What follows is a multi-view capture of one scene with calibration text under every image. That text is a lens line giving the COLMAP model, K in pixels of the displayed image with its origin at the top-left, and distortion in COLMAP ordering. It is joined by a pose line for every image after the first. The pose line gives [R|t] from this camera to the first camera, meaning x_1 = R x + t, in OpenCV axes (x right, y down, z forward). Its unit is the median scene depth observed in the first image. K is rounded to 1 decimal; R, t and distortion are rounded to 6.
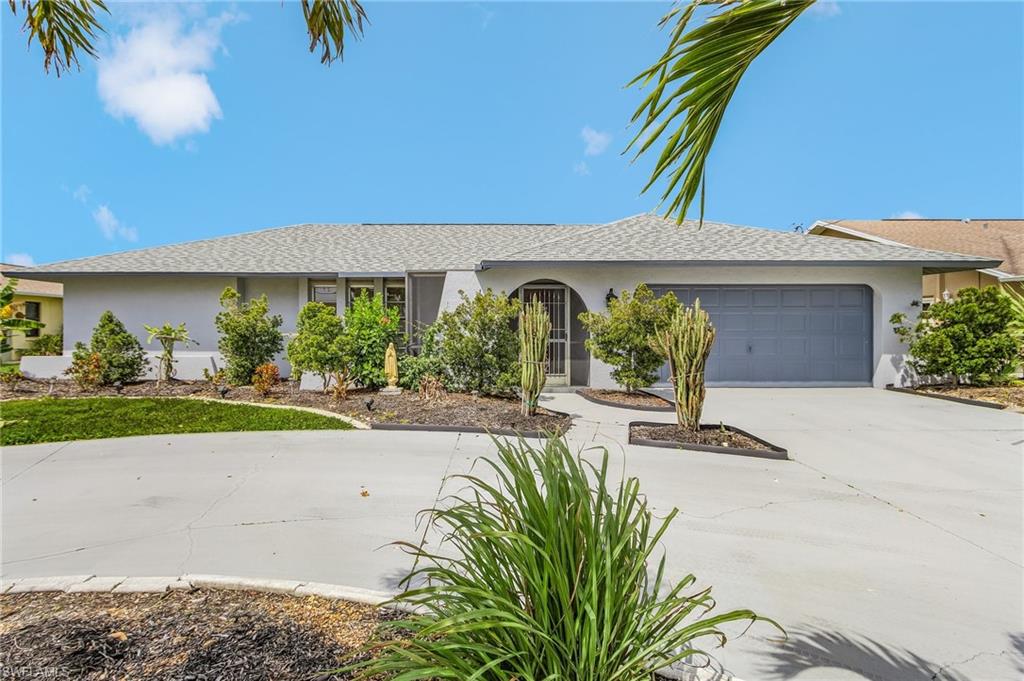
lens RADIAL K [[468.5, 0, 463.0], [0, 468.5, 331.0], [0, 0, 1]] dist [0.004459, 0.000485]
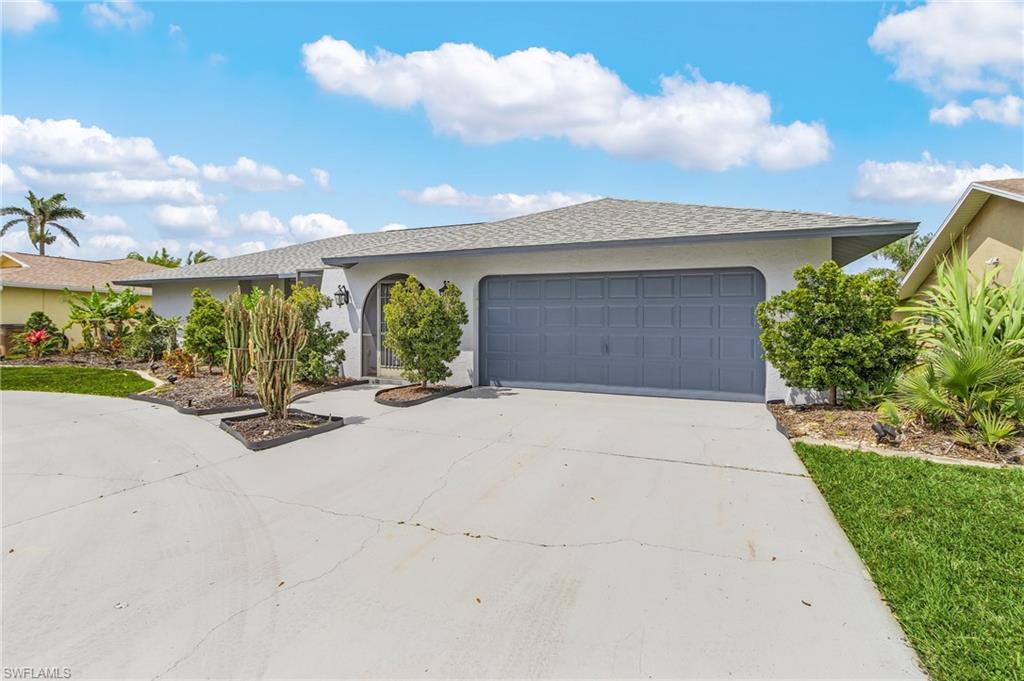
lens RADIAL K [[468.5, 0, 463.0], [0, 468.5, 331.0], [0, 0, 1]] dist [0.004459, 0.000485]
pose [[0.911239, 0.013842, -0.411644, 0.767626], [-0.003329, 0.999650, 0.026244, -0.012961], [0.411864, -0.022544, 0.910967, 0.128305]]
